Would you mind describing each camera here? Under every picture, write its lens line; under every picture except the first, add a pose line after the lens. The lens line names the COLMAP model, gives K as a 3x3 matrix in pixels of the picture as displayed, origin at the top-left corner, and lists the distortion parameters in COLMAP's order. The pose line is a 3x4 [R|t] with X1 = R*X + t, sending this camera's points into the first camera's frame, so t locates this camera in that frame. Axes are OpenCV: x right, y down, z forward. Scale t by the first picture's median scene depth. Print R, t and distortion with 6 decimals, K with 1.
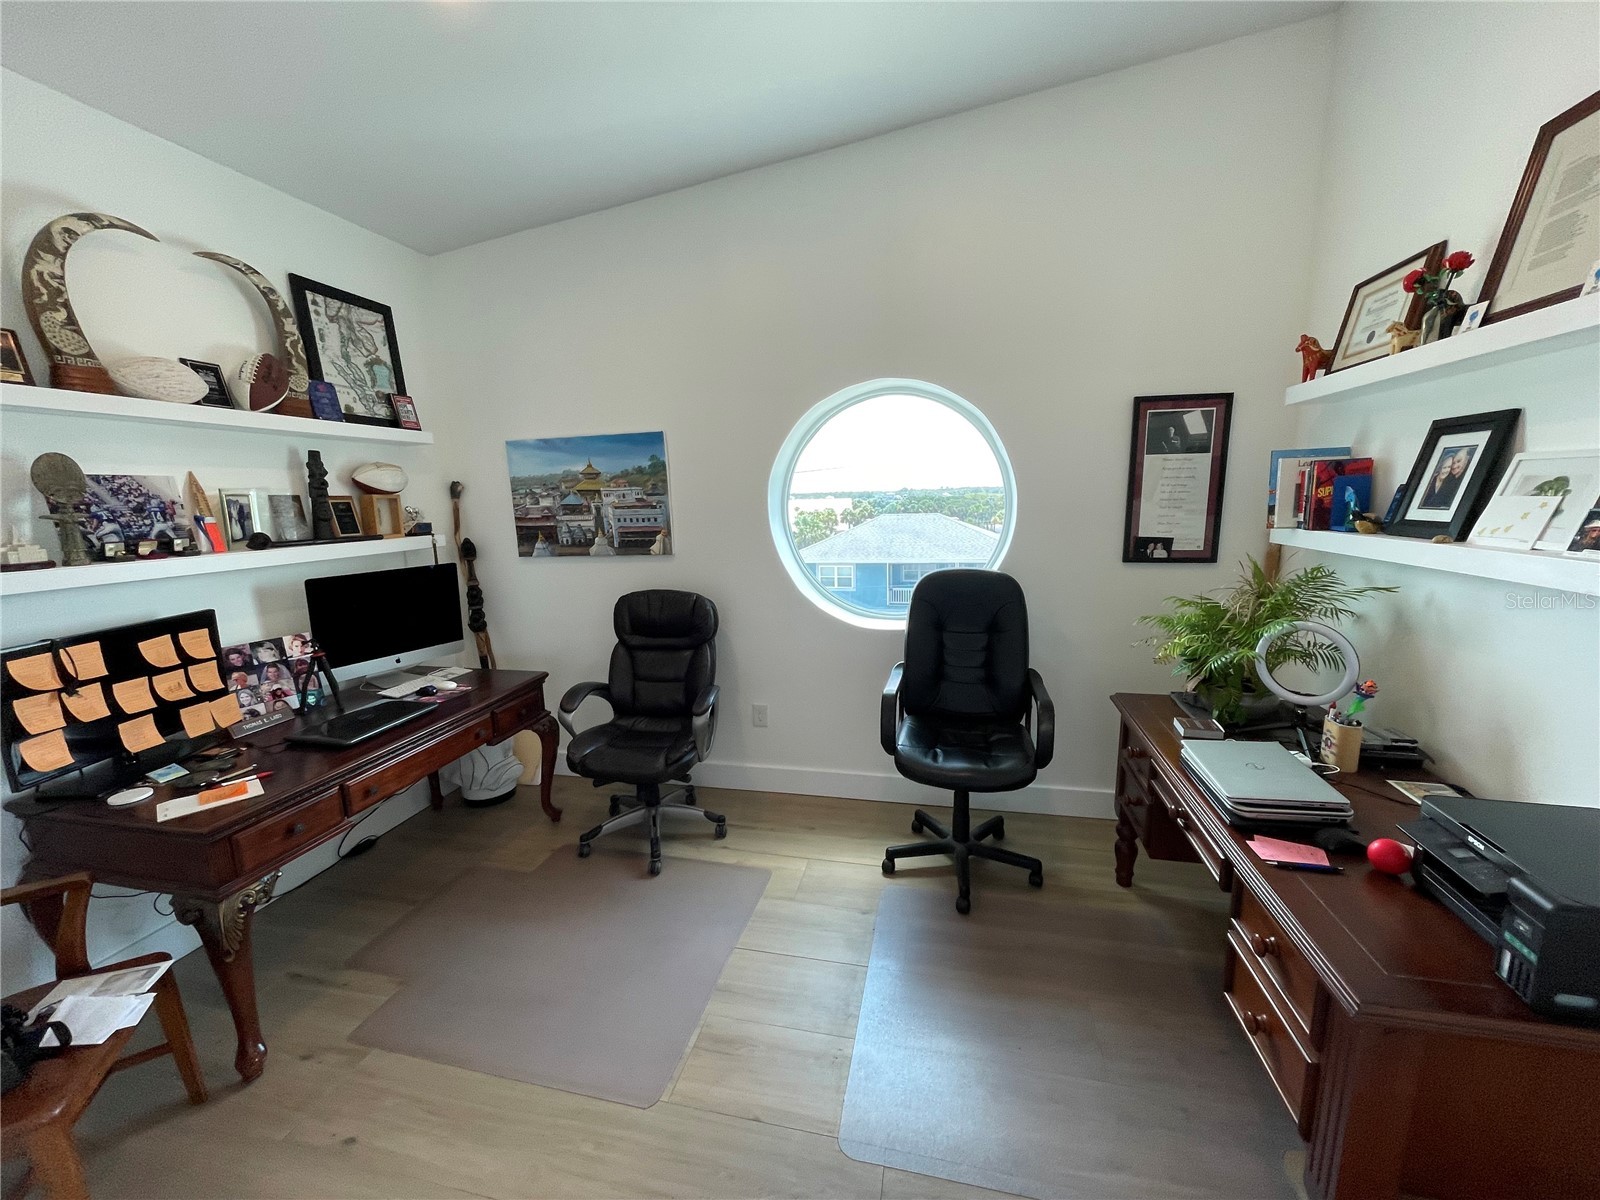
lens RADIAL K [[647.0, 0, 799.8], [0, 647.0, 606.8], [0, 0, 1]] dist [0.000650, -0.000525]
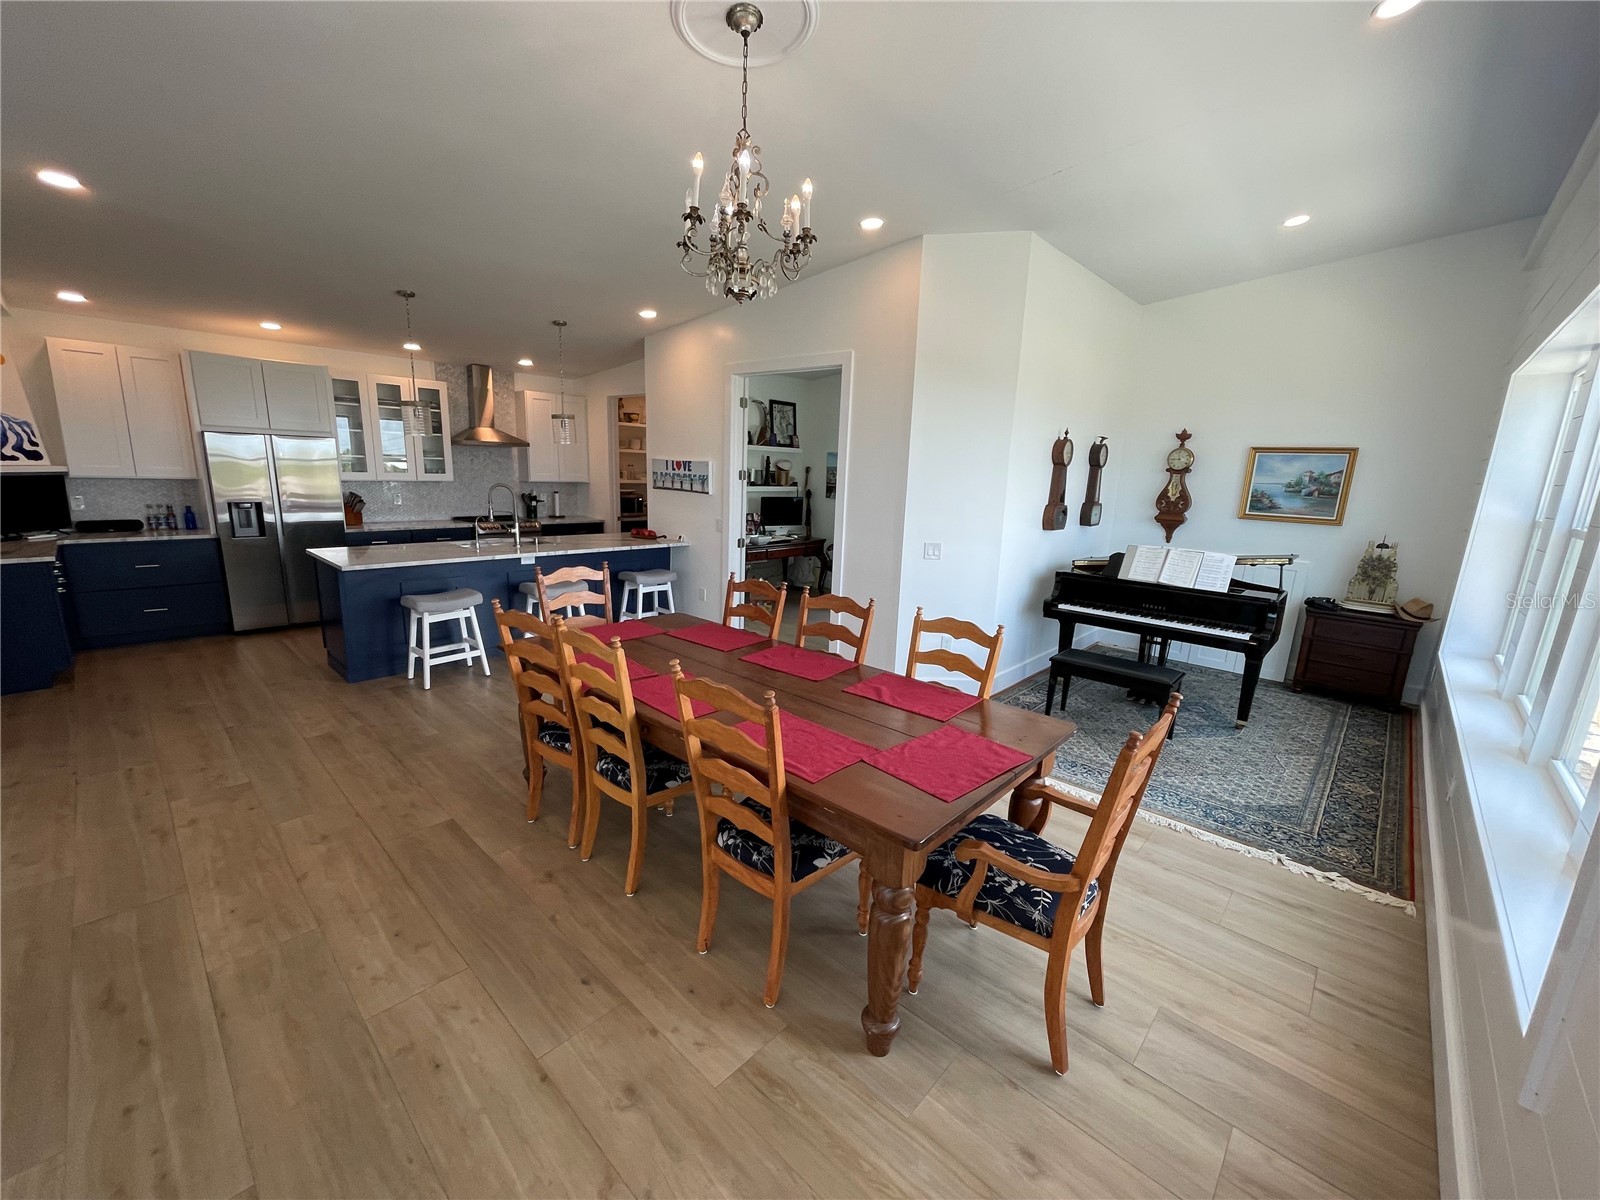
lens RADIAL K [[647.0, 0, 799.8], [0, 647.0, 606.8], [0, 0, 1]] dist [0.000650, -0.000525]
pose [[0.869419, 0.154269, -0.469374, 0.891530], [-0.140414, 0.987981, 0.064632, 0.236433], [0.473703, 0.009714, 0.880631, -1.553539]]
